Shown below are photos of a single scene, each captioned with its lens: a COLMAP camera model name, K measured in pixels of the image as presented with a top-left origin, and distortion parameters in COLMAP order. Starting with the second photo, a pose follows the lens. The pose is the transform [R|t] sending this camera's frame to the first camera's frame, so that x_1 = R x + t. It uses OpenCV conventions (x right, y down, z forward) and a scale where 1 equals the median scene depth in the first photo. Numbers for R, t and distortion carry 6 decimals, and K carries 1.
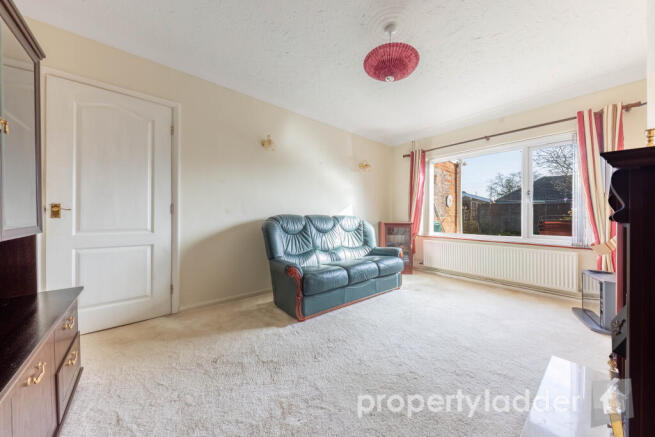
lens RADIAL K [[230.4, 0, 338.1], [0, 230.4, 216.0], [0, 0, 1]] dist [-0.000124, -0.000035]
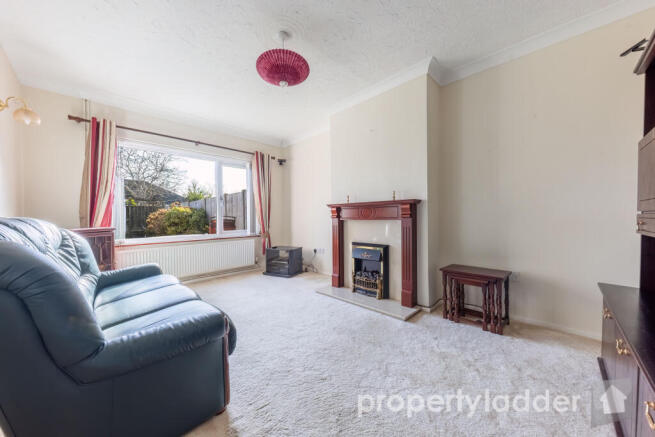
lens RADIAL K [[229.0, 0, 324.2], [0, 229.0, 218.7], [0, 0, 1]] dist [0.000643, -0.000073]
pose [[-0.063142, -0.015749, 0.997880, -0.468468], [0.006632, 0.999847, 0.016200, -0.004768], [-0.997983, 0.007641, -0.063027, 0.512075]]
